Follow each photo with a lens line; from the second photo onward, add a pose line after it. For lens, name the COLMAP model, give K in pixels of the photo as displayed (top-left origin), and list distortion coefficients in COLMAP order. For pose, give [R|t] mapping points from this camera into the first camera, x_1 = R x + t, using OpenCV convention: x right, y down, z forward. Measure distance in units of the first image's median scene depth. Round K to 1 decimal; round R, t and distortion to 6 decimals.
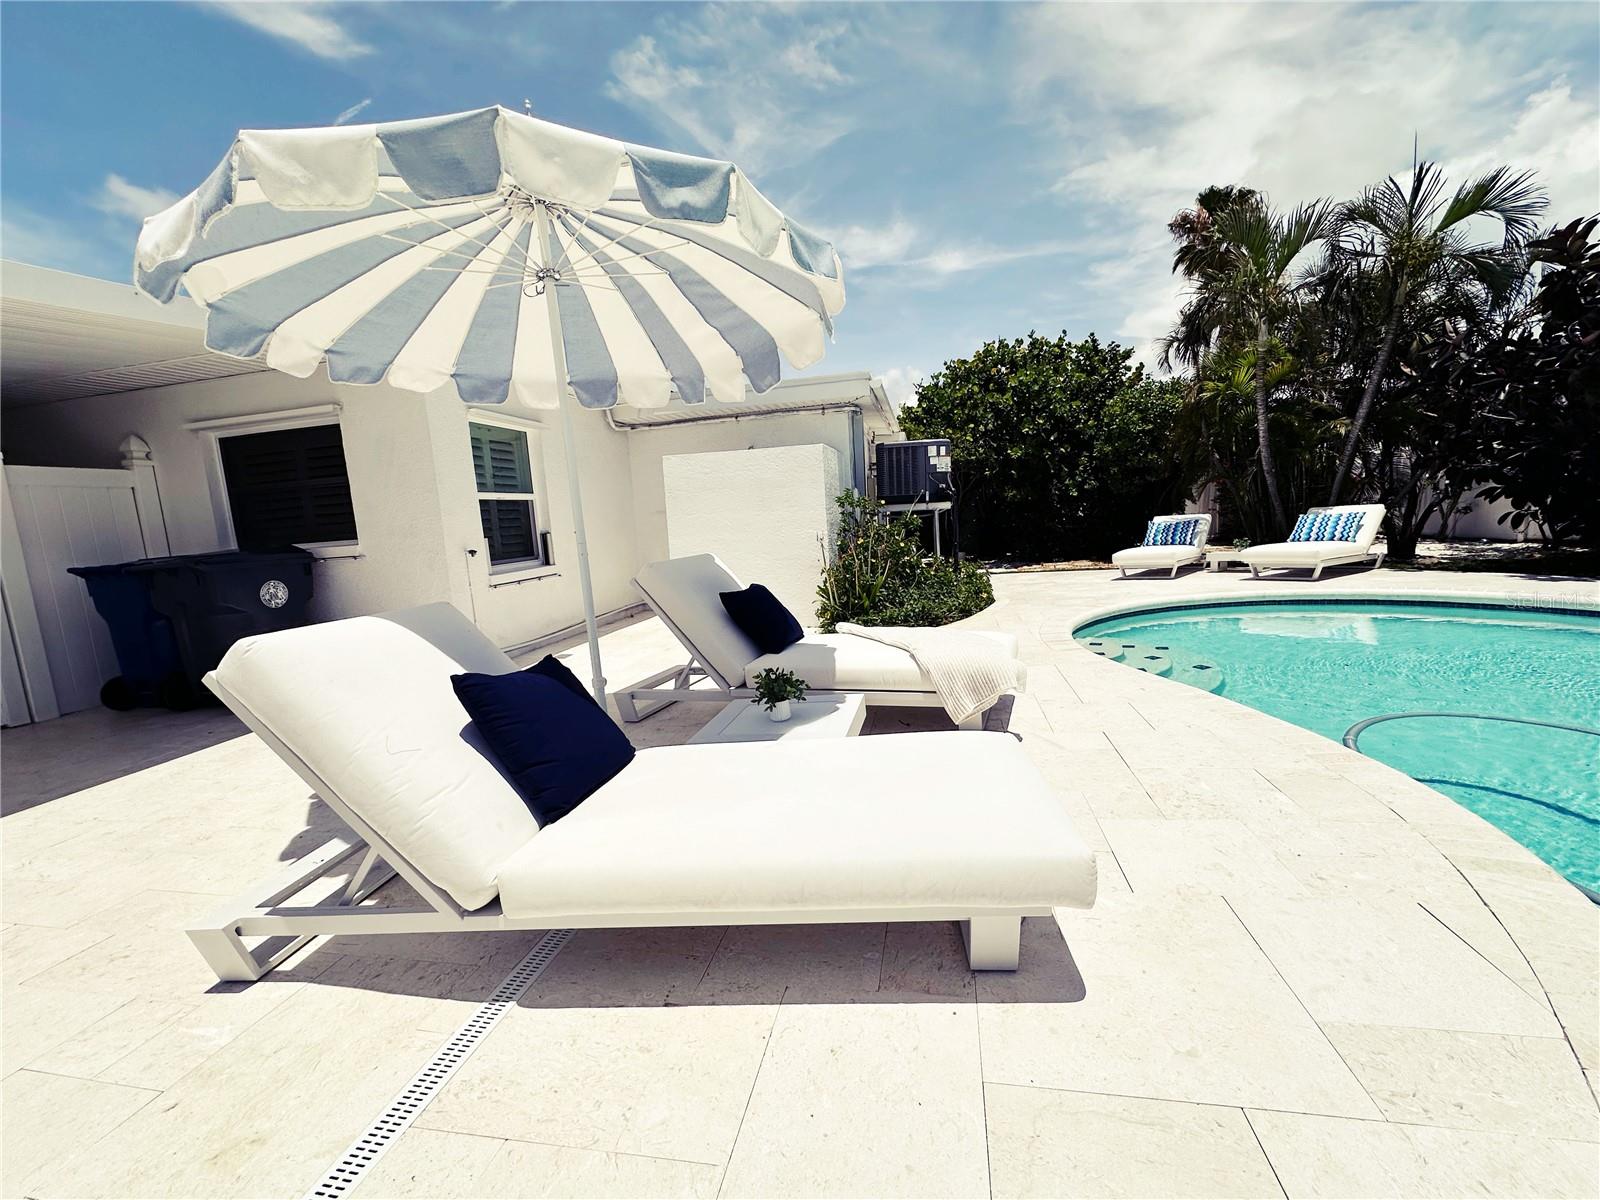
lens RADIAL K [[636.9, 0, 802.2], [0, 636.9, 596.4], [0, 0, 1]] dist [-0.003382, 0.000027]
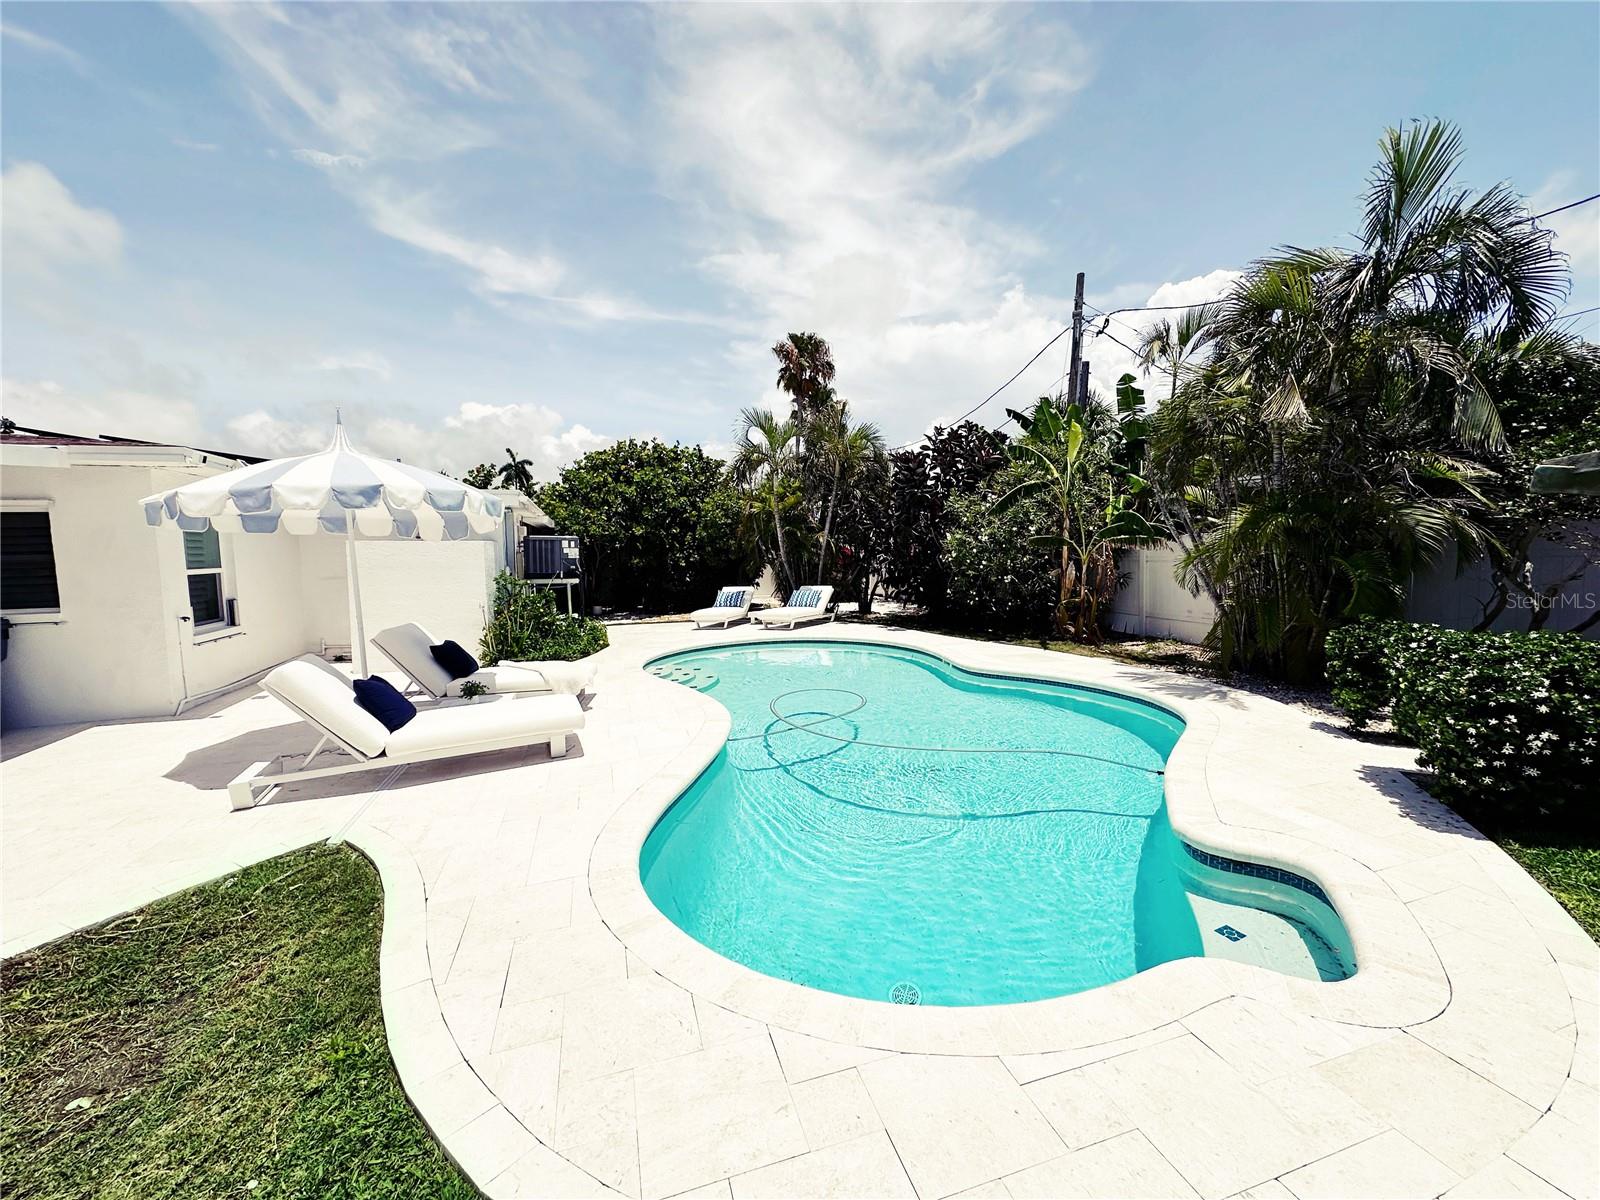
lens RADIAL K [[636.9, 0, 802.2], [0, 636.9, 596.4], [0, 0, 1]] dist [-0.003382, 0.000027]
pose [[0.863787, 0.013305, 0.503681, -0.058244], [0.022046, 0.997696, -0.064163, -0.002773], [-0.503374, 0.066527, 0.861504, -0.506532]]
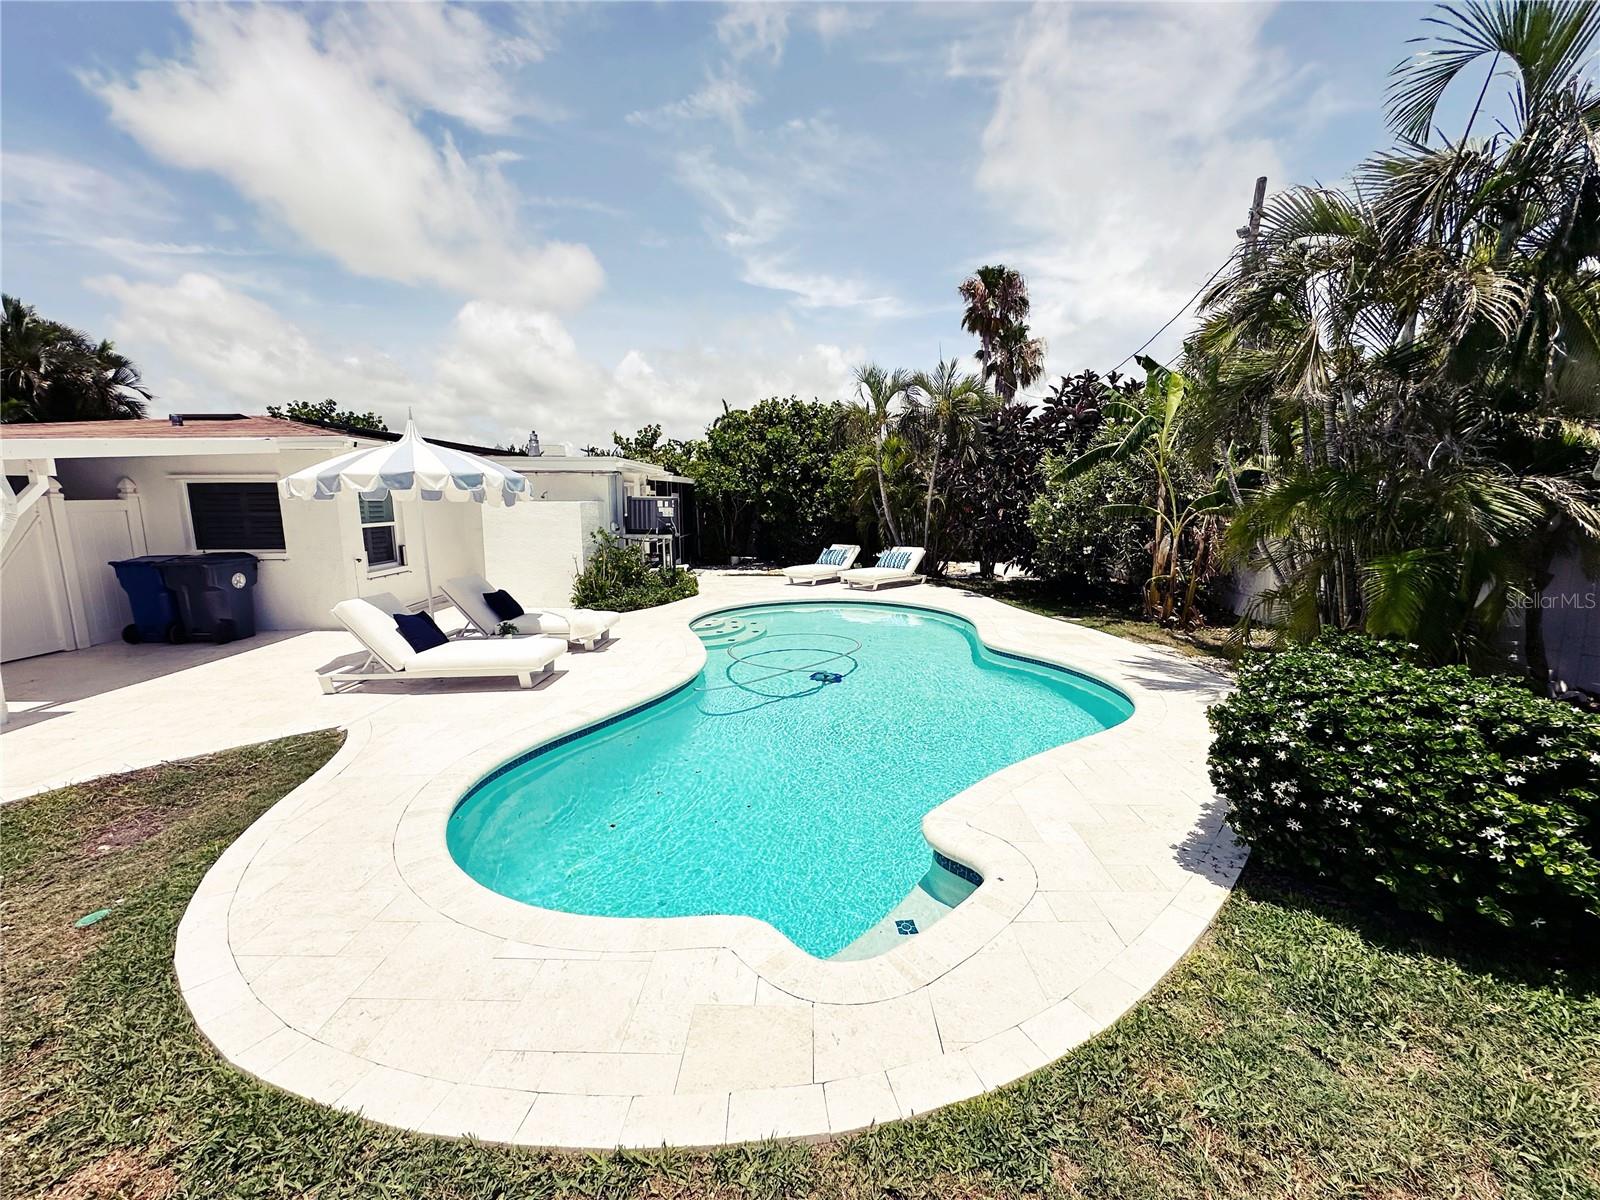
lens RADIAL K [[640.4, 0, 803.0], [0, 640.4, 597.3], [0, 0, 1]] dist [-0.005307, 0.000187]
pose [[0.977403, 0.032101, 0.208934, 0.219189], [-0.037043, 0.999118, 0.019783, -0.031626], [-0.208114, -0.027076, 0.977730, -0.680597]]
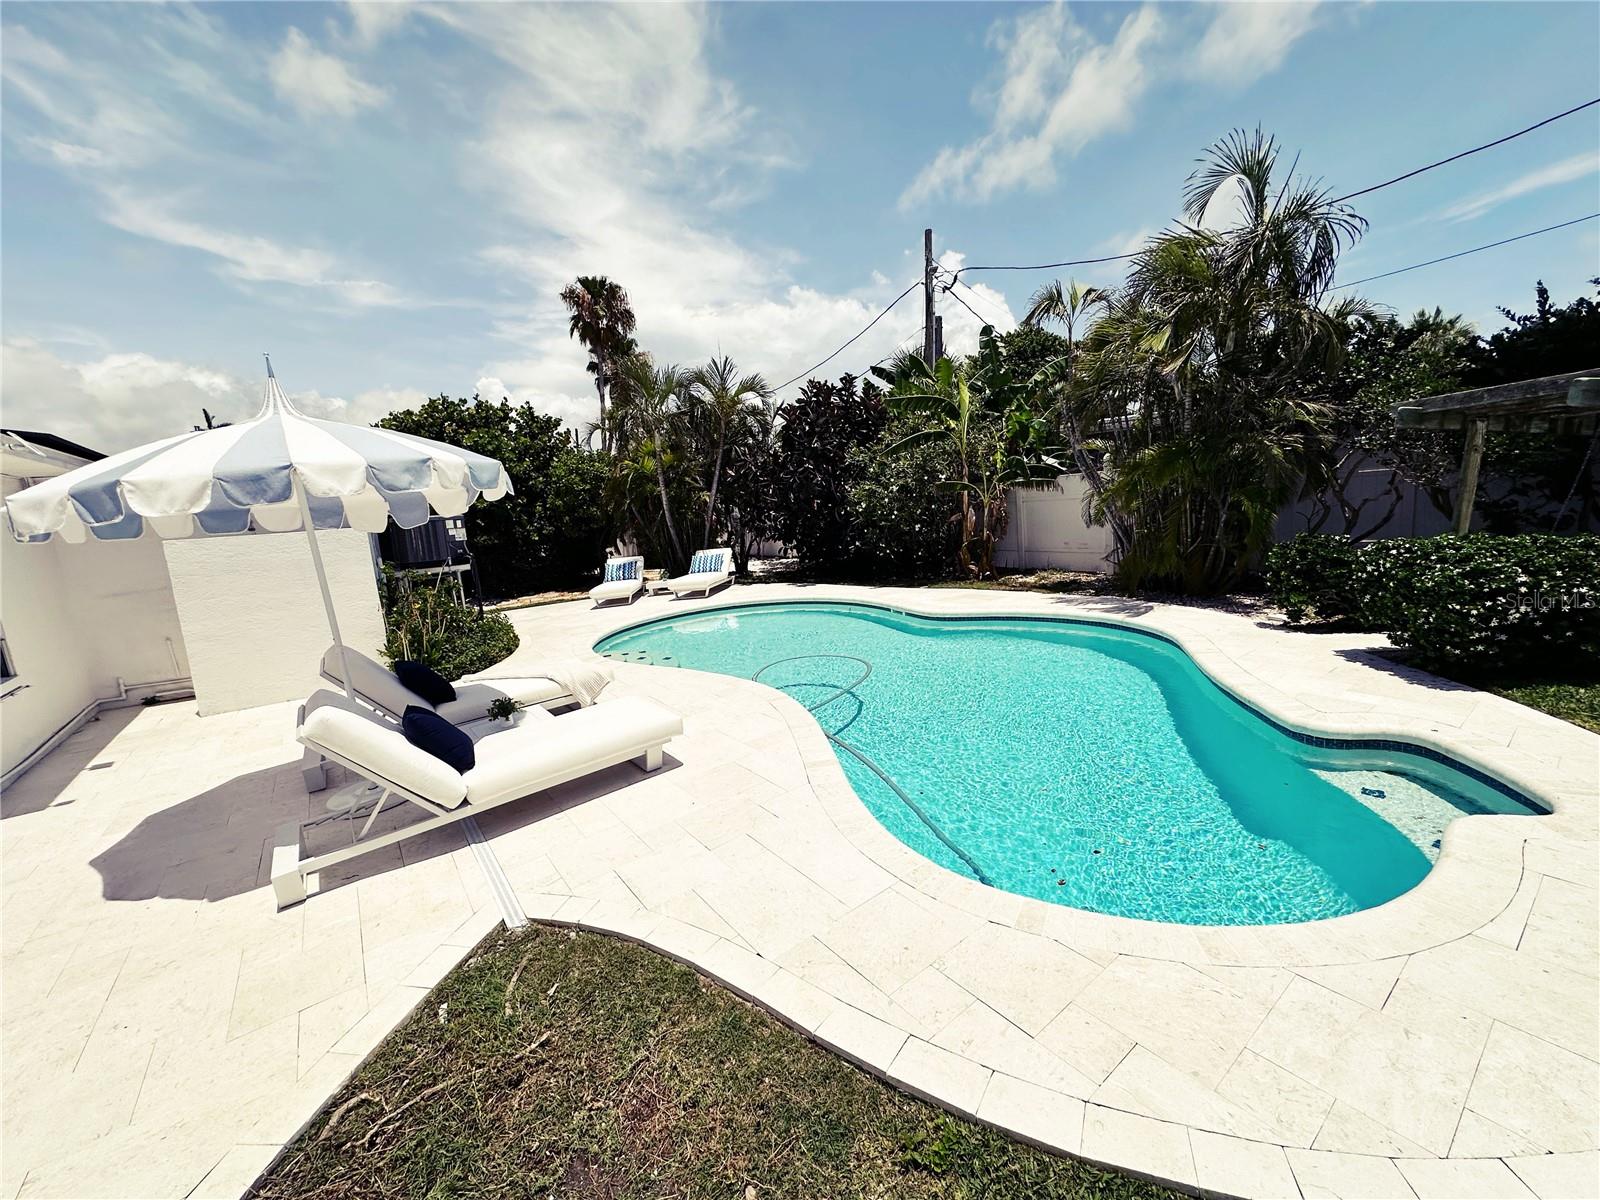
lens RADIAL K [[636.9, 0, 802.2], [0, 636.9, 596.4], [0, 0, 1]] dist [-0.003382, 0.000027]
pose [[0.659037, -0.104873, 0.744763, -0.263942], [0.128056, 0.991418, 0.026290, -0.034995], [-0.741129, 0.078046, 0.666811, -0.293817]]
